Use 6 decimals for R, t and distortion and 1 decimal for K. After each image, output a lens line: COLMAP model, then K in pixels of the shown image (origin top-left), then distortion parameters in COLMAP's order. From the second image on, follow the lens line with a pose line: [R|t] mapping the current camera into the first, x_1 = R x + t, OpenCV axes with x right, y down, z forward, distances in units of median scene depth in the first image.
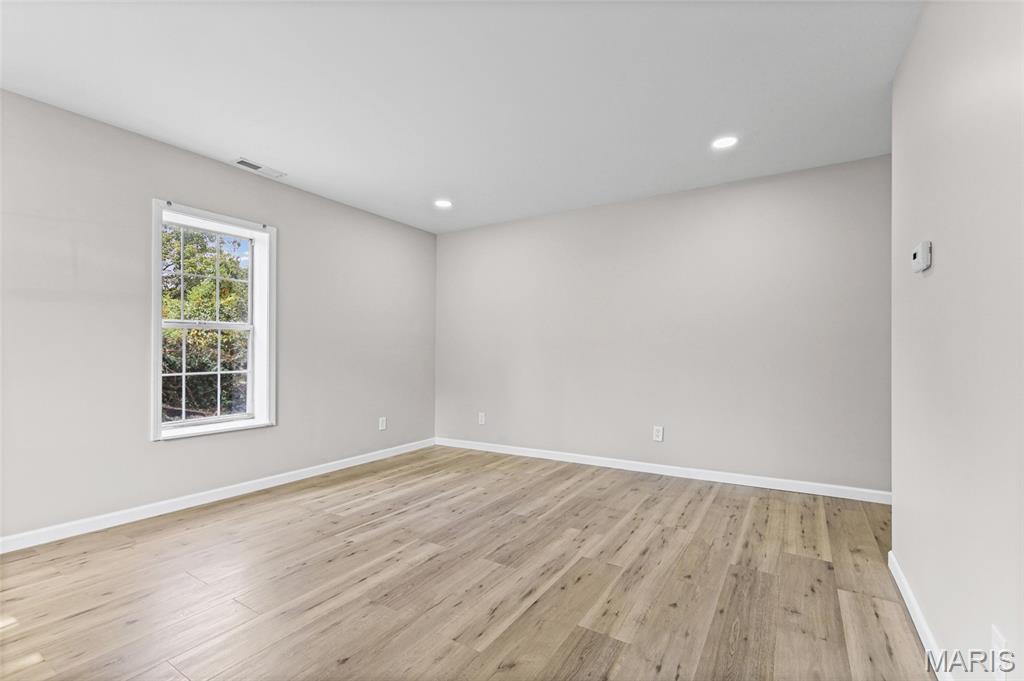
lens RADIAL K [[451.1, 0, 516.3], [0, 451.1, 345.4], [0, 0, 1]] dist [-0.000492, 0.001013]
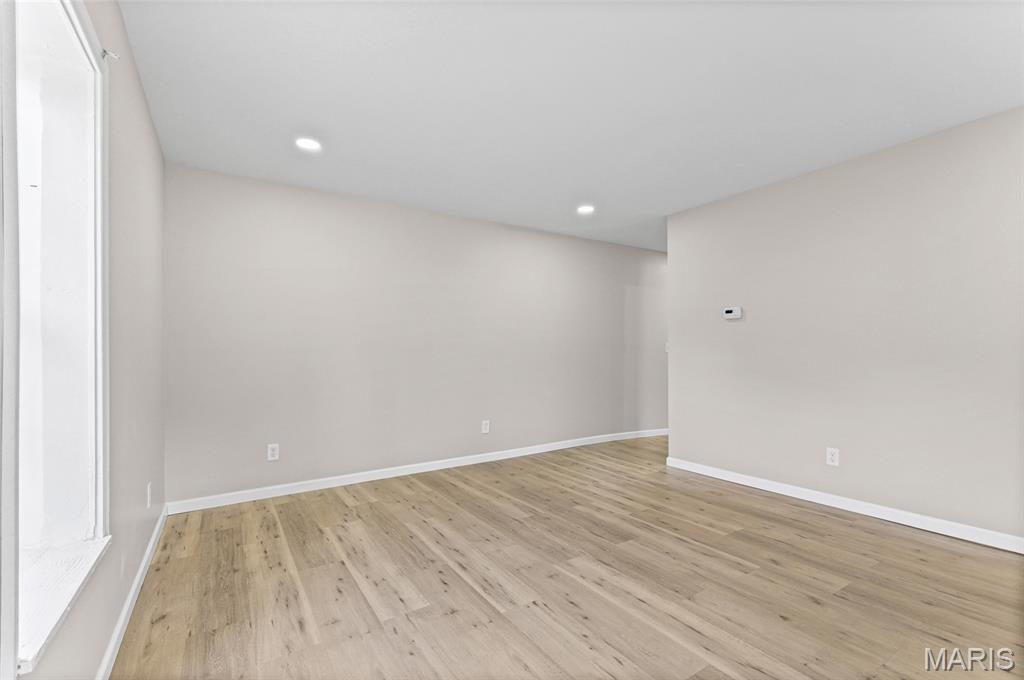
lens RADIAL K [[451.1, 0, 510.1], [0, 451.1, 347.1], [0, 0, 1]] dist [-0.000492, 0.001013]
pose [[0.428244, 0.008382, 0.903624, -0.931066], [-0.006363, 0.999960, -0.006260, -0.001358], [-0.903641, -0.003069, 0.428280, 0.599550]]
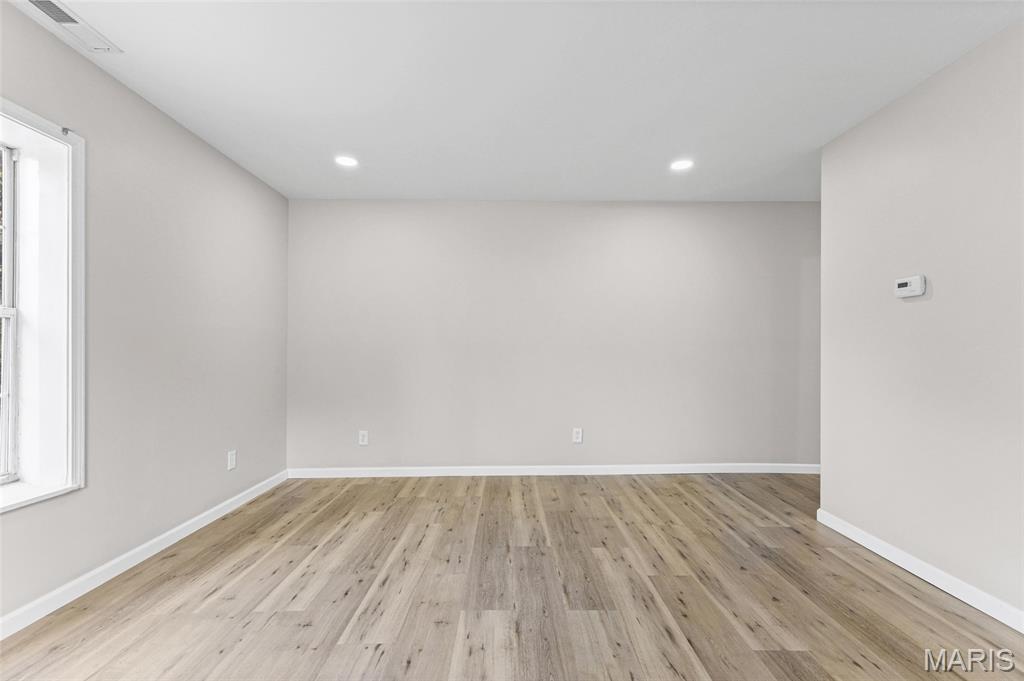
lens RADIAL K [[451.1, 0, 513.5], [0, 451.1, 350.8], [0, 0, 1]] dist [-0.000492, 0.001013]
pose [[0.844609, 0.002380, 0.535378, -0.471582], [-0.007034, 0.999953, 0.006652, -0.003078], [-0.535337, -0.009384, 0.844586, 0.287687]]
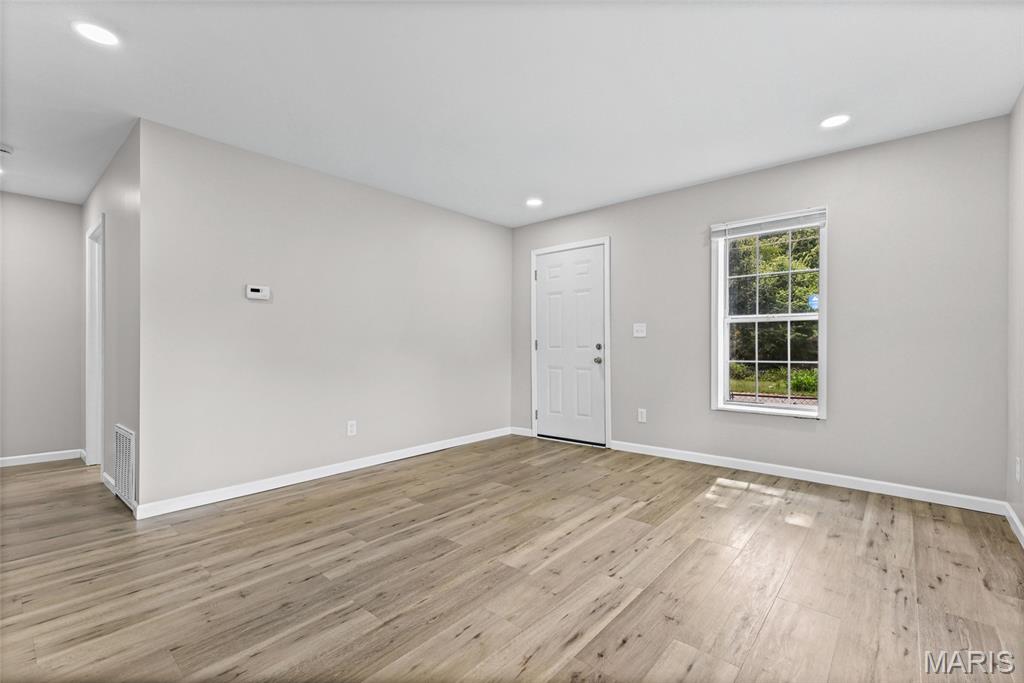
lens RADIAL K [[451.1, 0, 514.4], [0, 451.1, 344.6], [0, 0, 1]] dist [-0.000492, 0.001013]
pose [[-0.987786, -0.000582, 0.155815, -0.272068], [-0.001962, 0.999960, -0.008704, 0.023320], [-0.155804, -0.008903, -0.987748, 1.559638]]
